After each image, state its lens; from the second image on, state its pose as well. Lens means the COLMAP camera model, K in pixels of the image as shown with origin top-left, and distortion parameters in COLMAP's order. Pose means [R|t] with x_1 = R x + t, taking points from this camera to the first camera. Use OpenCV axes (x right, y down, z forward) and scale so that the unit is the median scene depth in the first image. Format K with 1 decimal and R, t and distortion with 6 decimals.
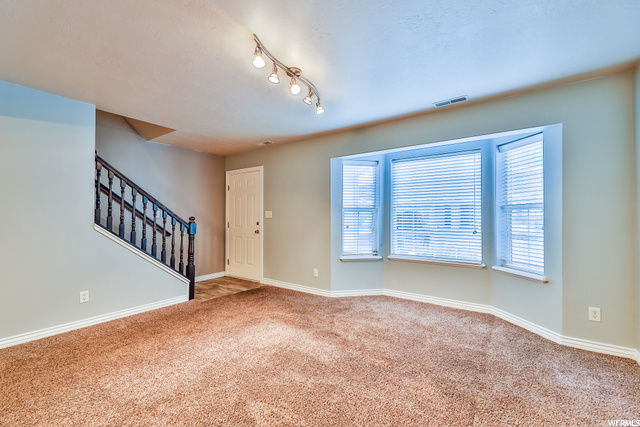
lens RADIAL K [[276.7, 0, 318.6], [0, 276.7, 211.2], [0, 0, 1]] dist [0.014561, -0.000011]
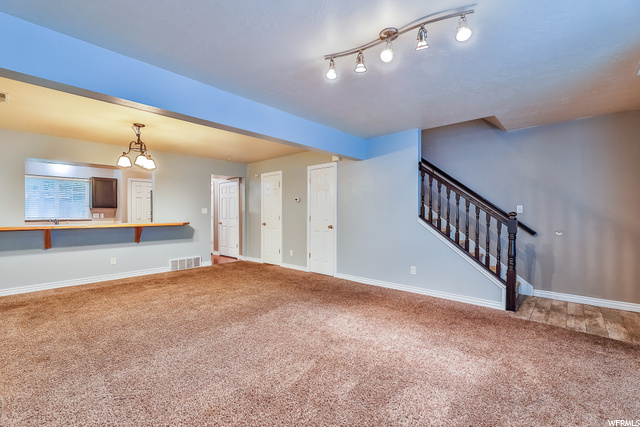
lens RADIAL K [[276.7, 0, 318.6], [0, 276.7, 211.2], [0, 0, 1]] dist [0.014561, -0.000011]
pose [[-0.078046, -0.004060, -0.996942, 0.516342], [0.023332, 0.999710, -0.005898, 0.009220], [0.996677, -0.023720, -0.077928, 0.593022]]
